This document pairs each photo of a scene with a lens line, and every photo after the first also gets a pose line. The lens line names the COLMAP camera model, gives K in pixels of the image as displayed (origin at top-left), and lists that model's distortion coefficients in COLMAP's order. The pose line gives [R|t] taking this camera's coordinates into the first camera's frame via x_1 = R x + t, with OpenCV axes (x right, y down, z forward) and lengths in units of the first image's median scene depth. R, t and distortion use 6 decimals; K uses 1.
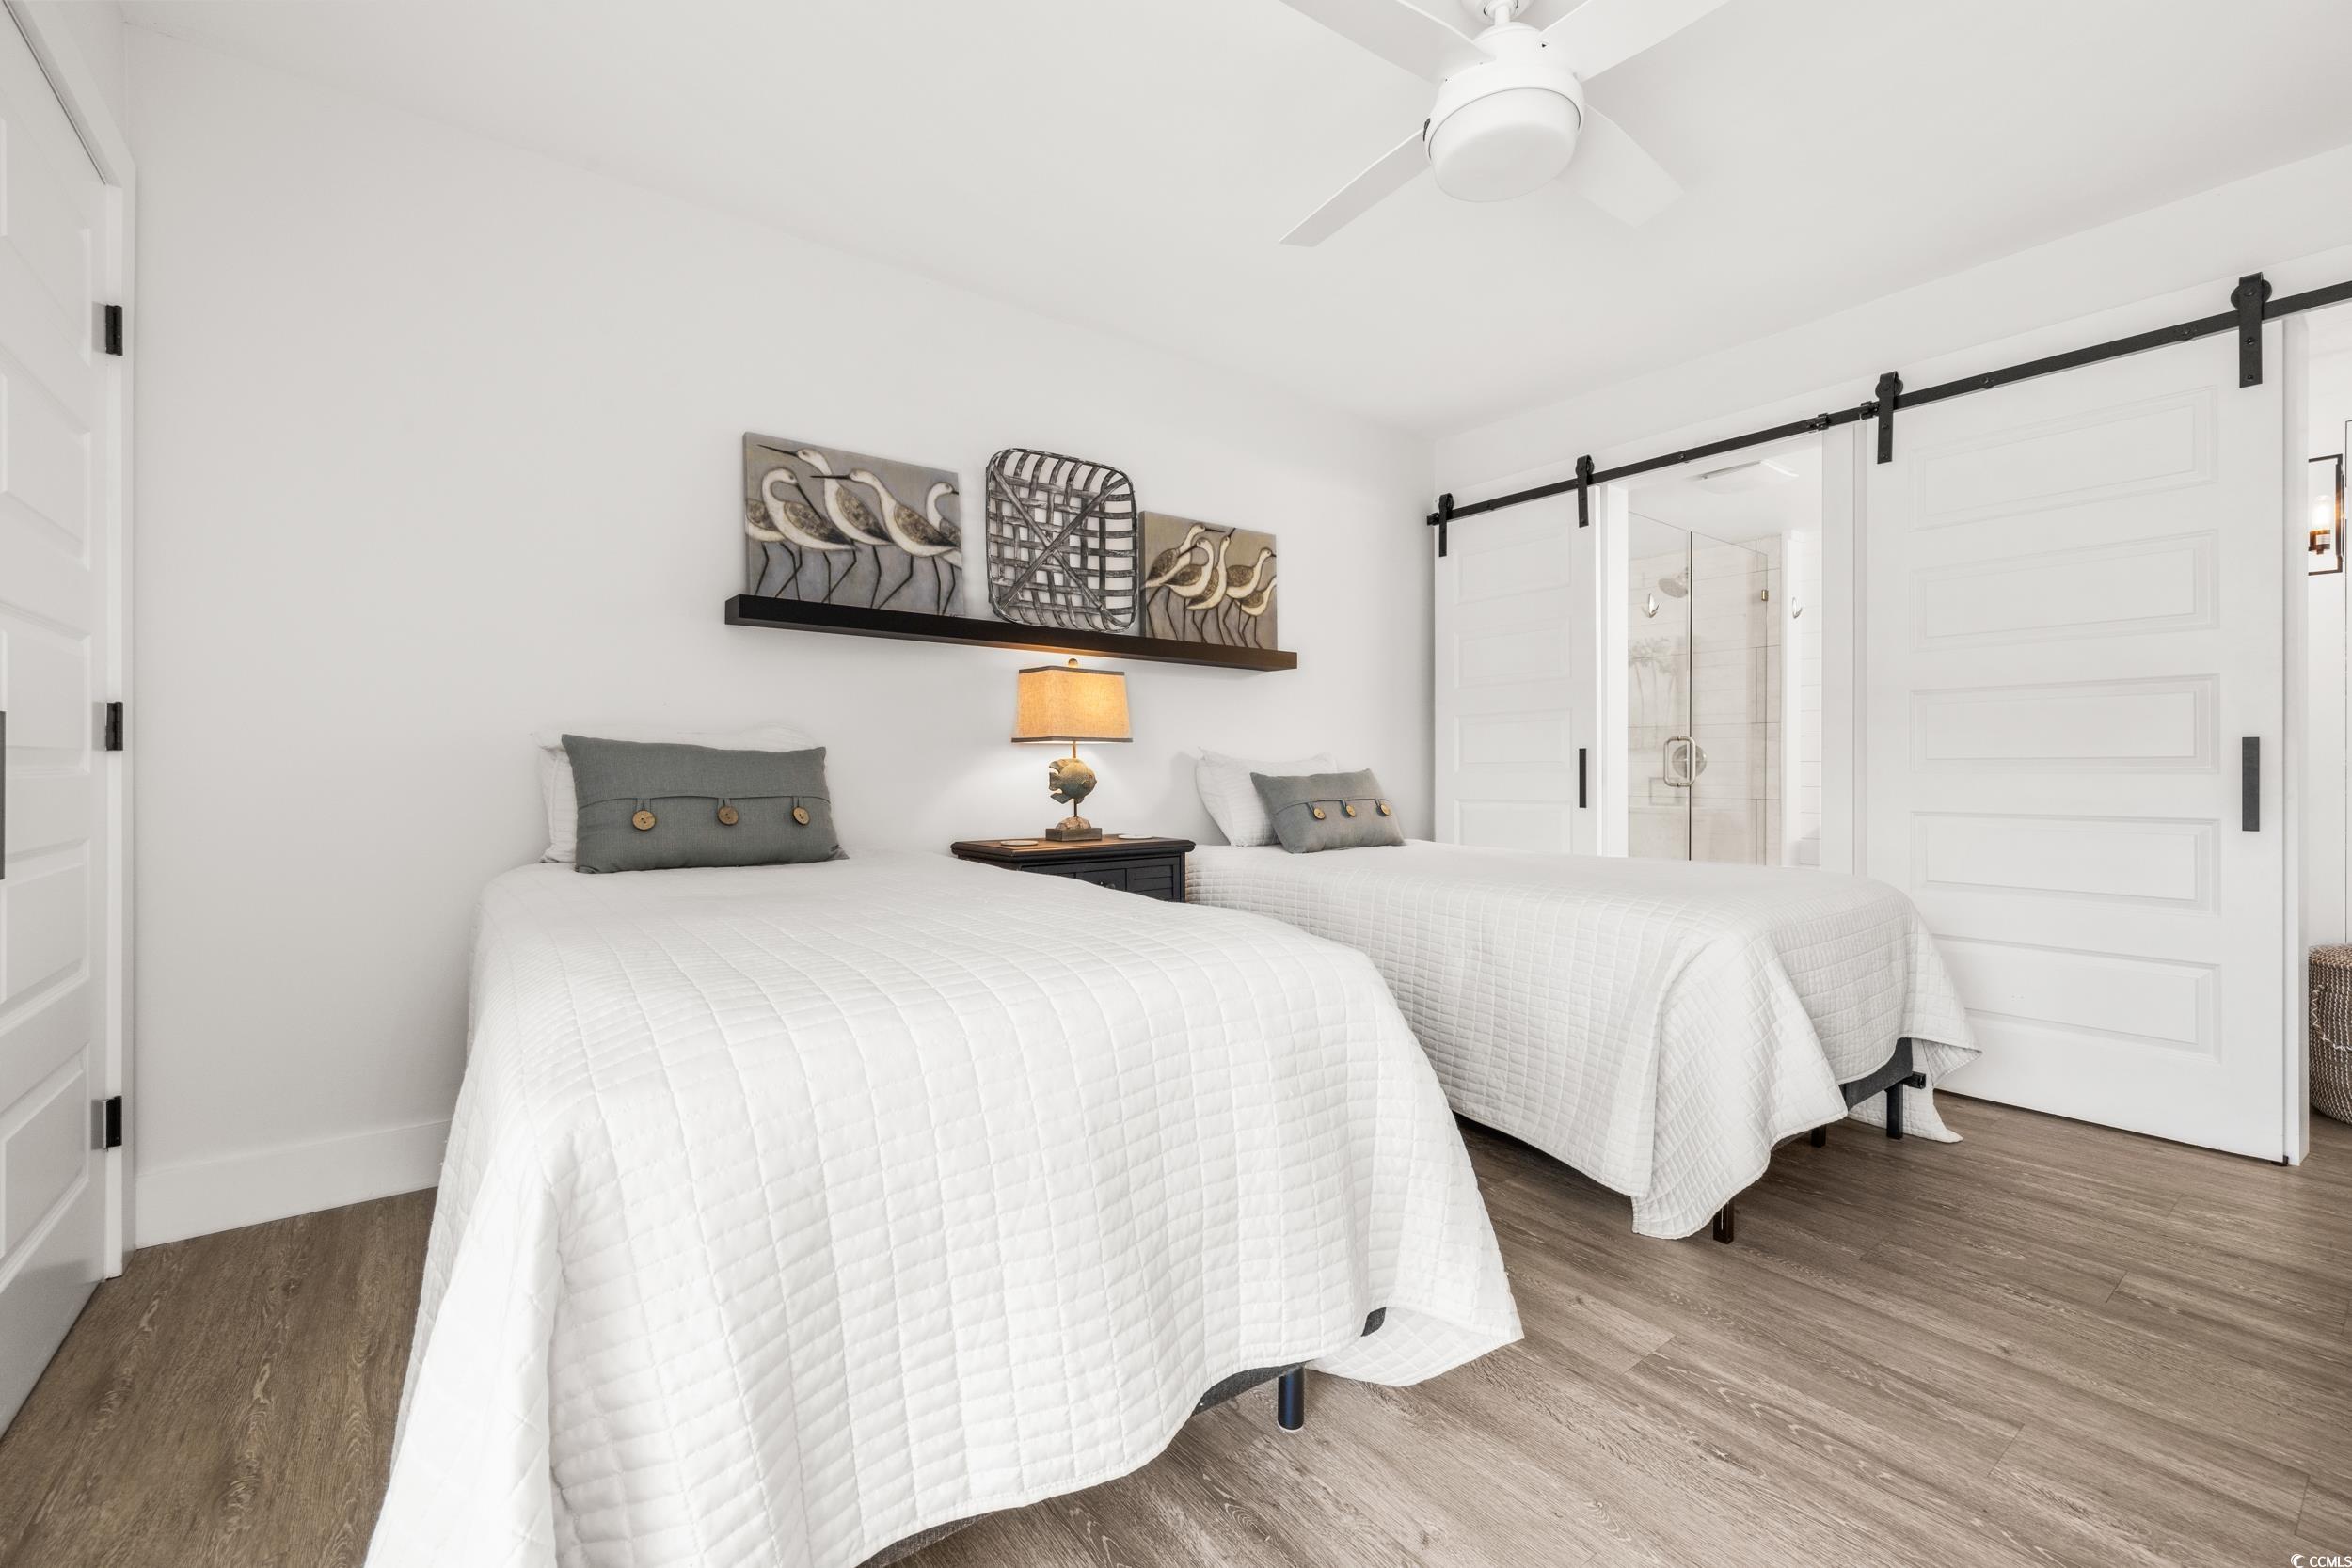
lens RADIAL K [[991.5, 0, 1173.0], [0, 991.5, 773.8], [0, 0, 1]] dist [0.001008, 0.000820]
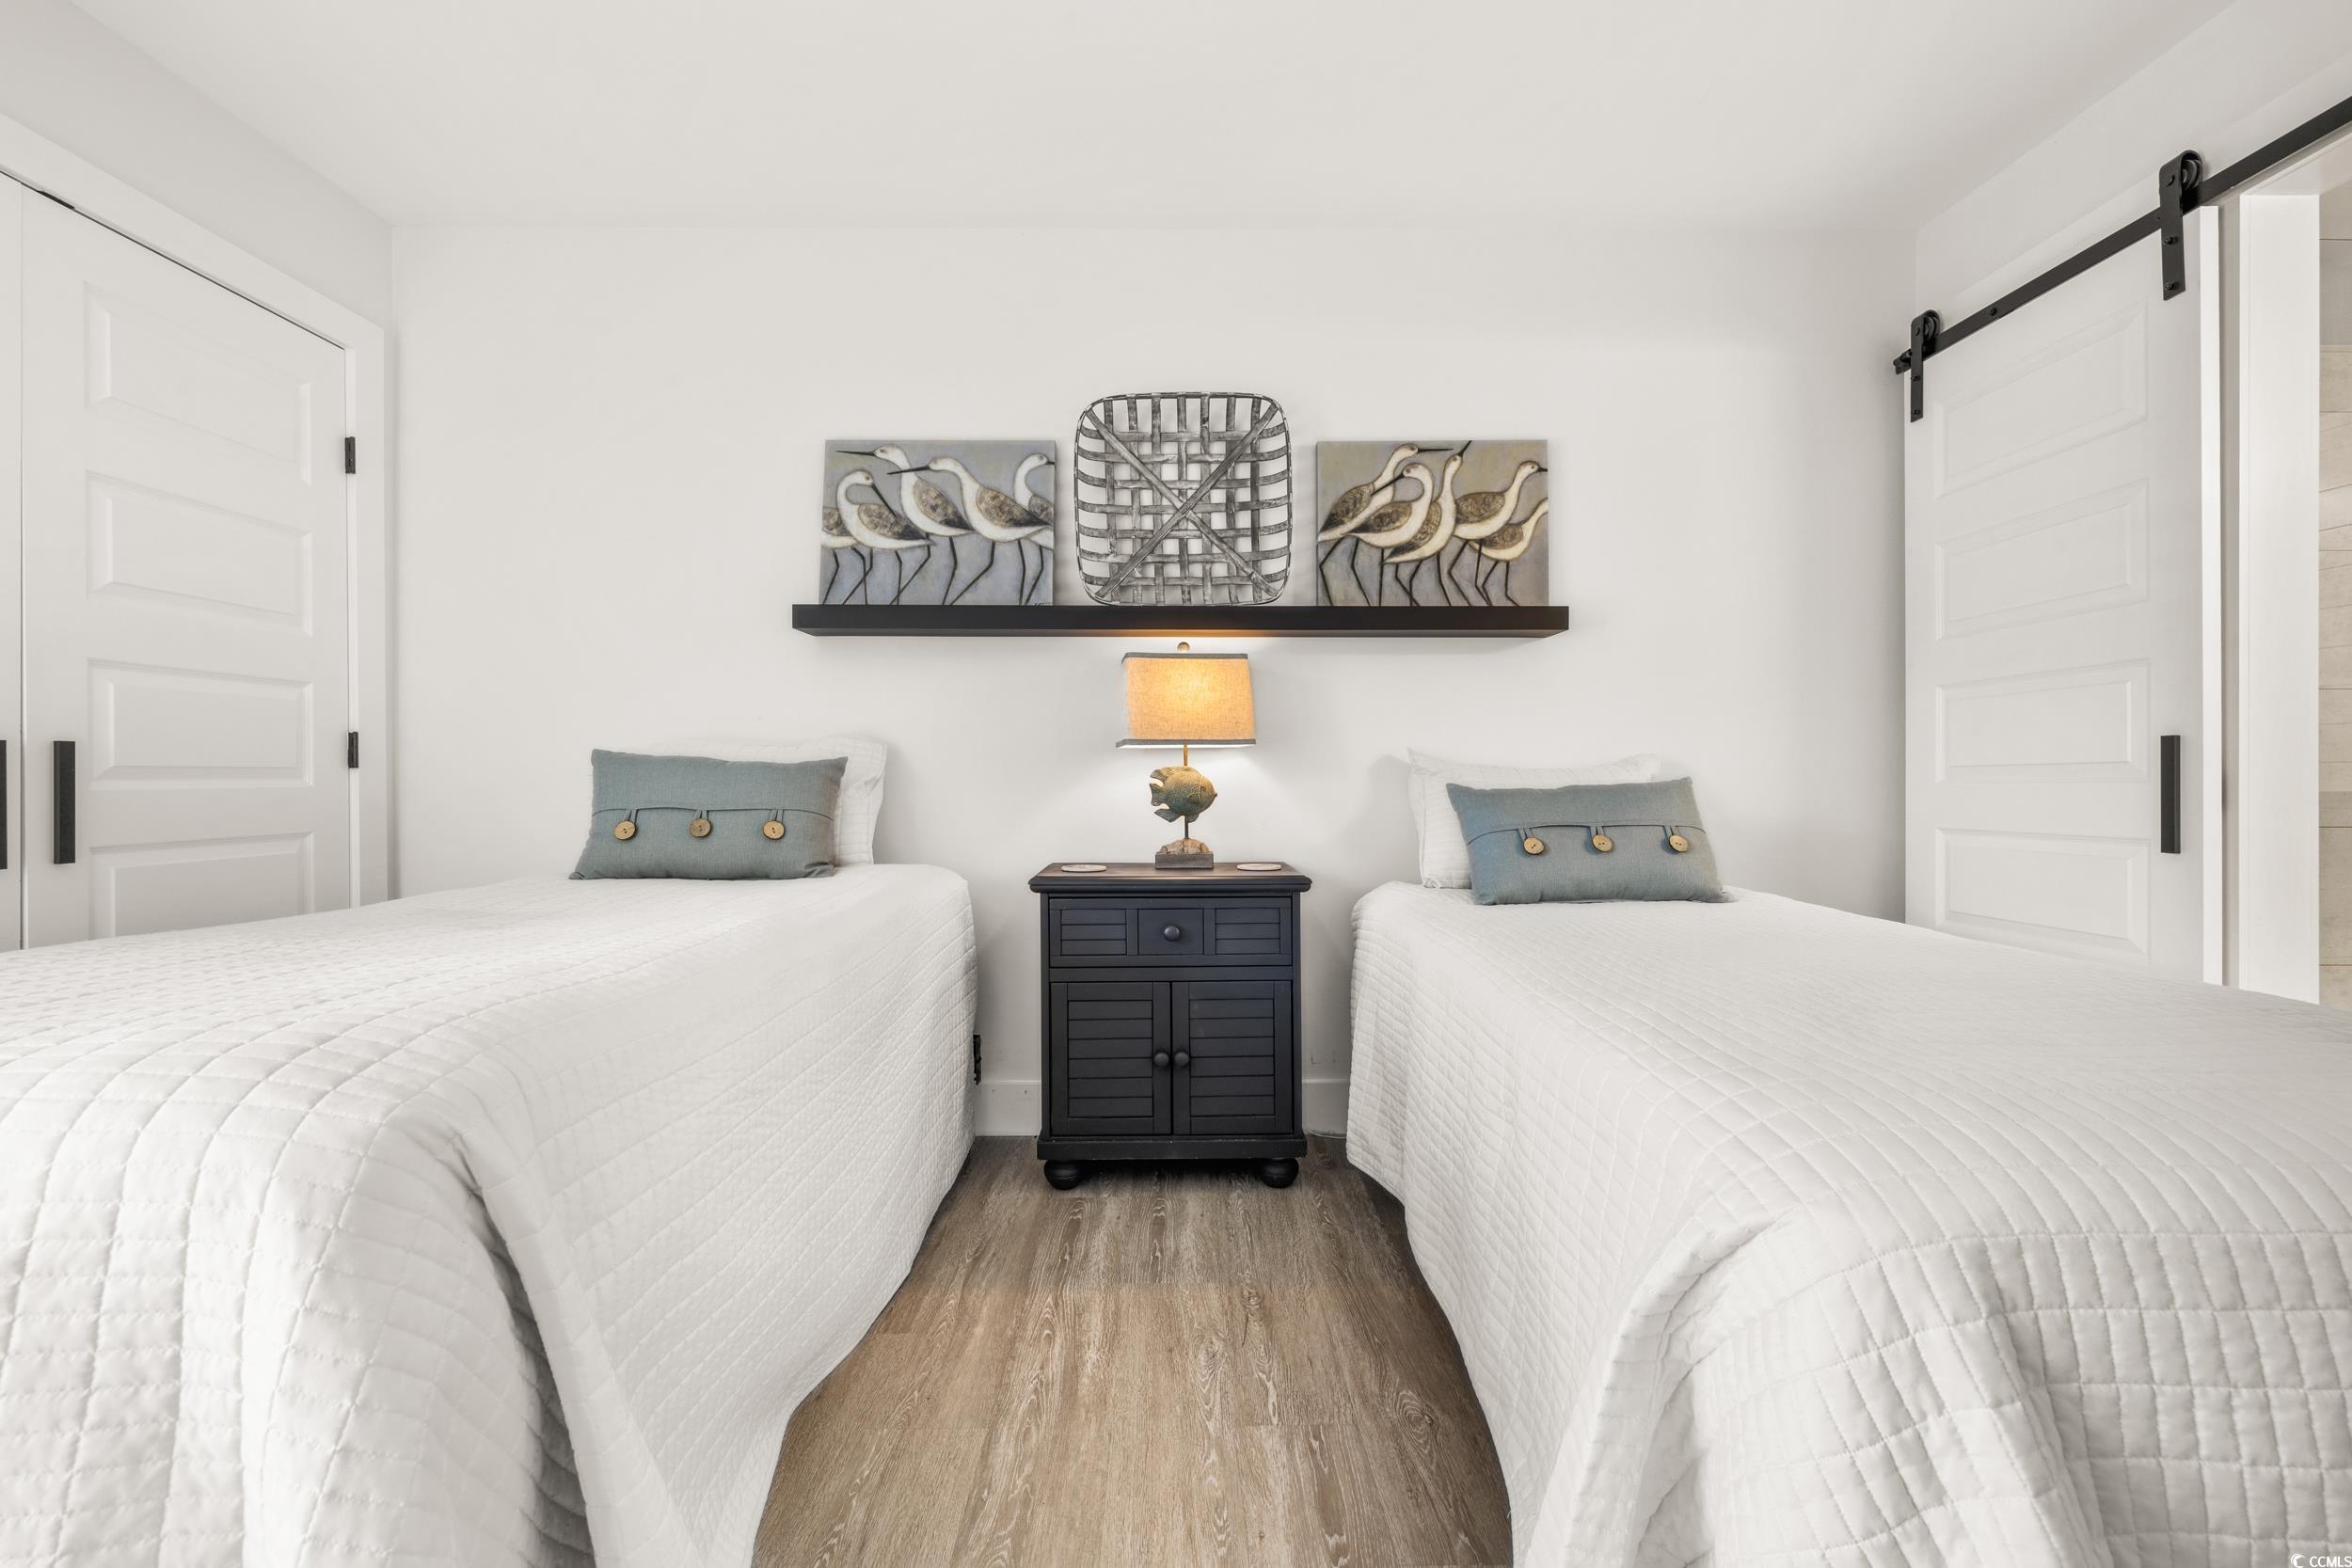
lens RADIAL K [[991.5, 0, 1156.2], [0, 991.5, 783.8], [0, 0, 1]] dist [0.001008, 0.000820]
pose [[0.801107, 0.000842, -0.598521, 0.350503], [0.000511, 0.999998, 0.002092, -0.002853], [0.598522, -0.001982, 0.801104, 0.330527]]
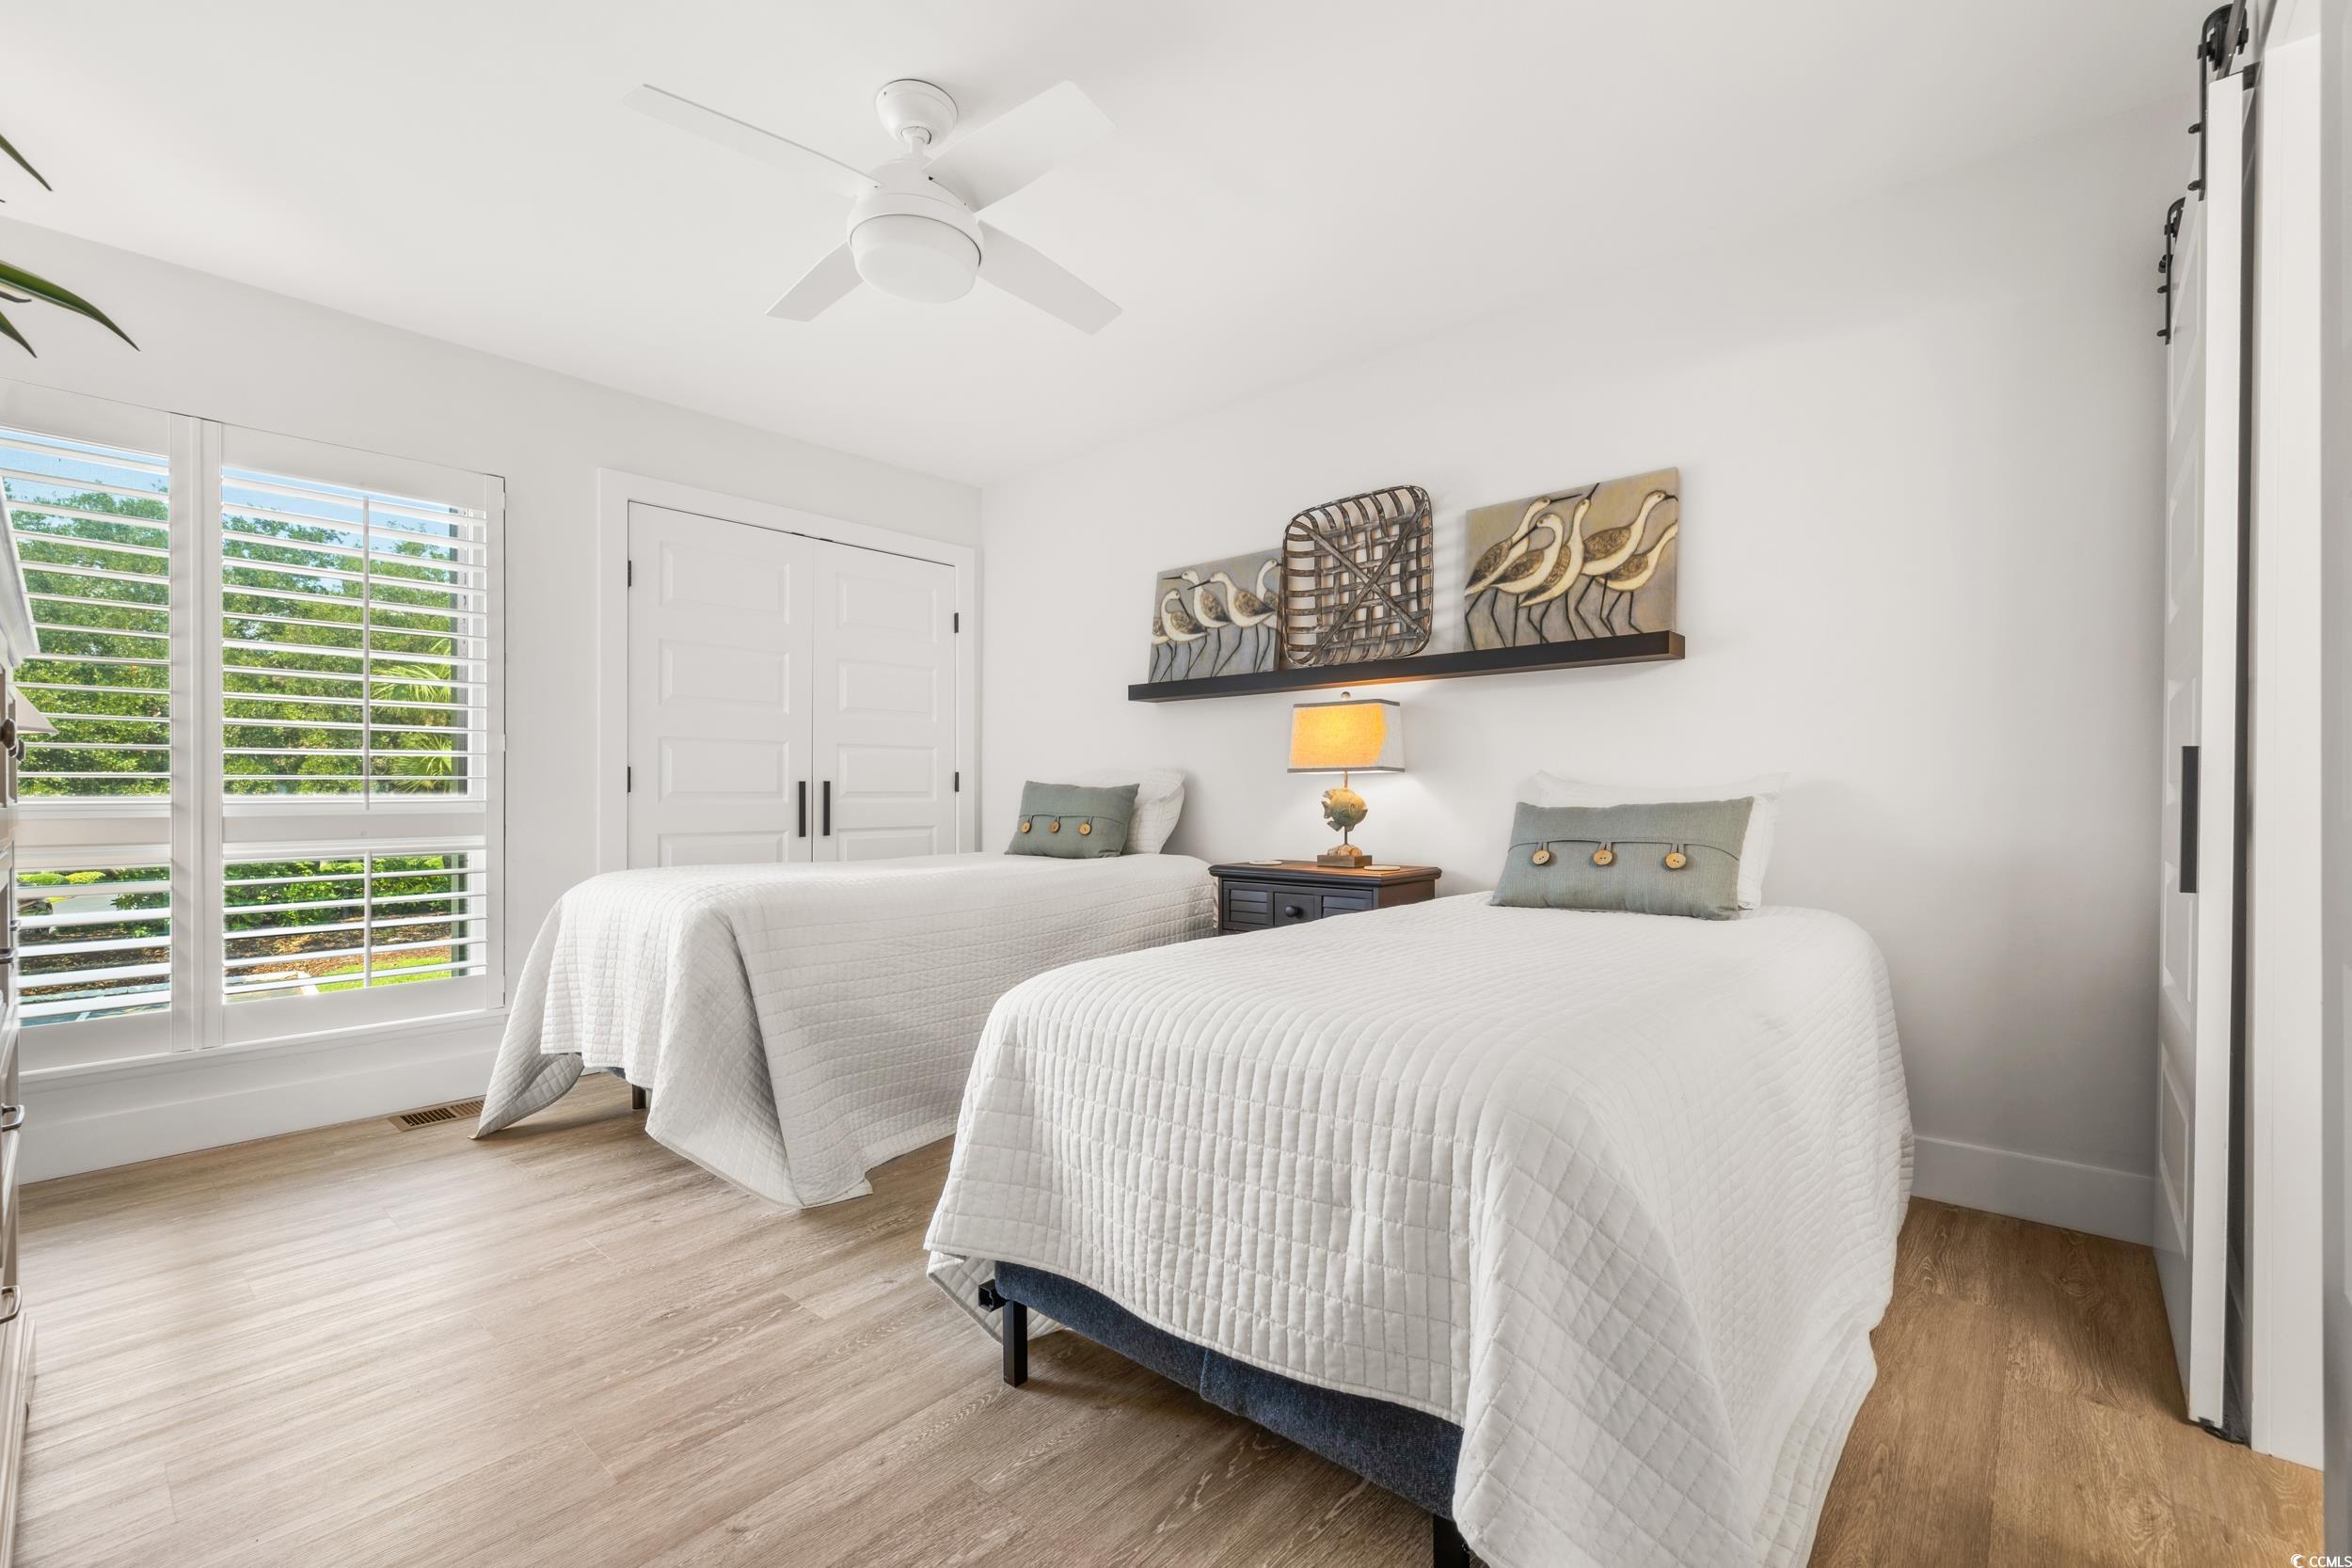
lens RADIAL K [[991.5, 0, 1177.7], [0, 991.5, 804.3], [0, 0, 1]] dist [0.001008, 0.000820]
pose [[0.202104, 0.005787, -0.979347, 0.850683], [-0.001121, 0.999983, 0.005678, -0.004167], [0.979363, -0.000050, 0.202107, 0.597314]]
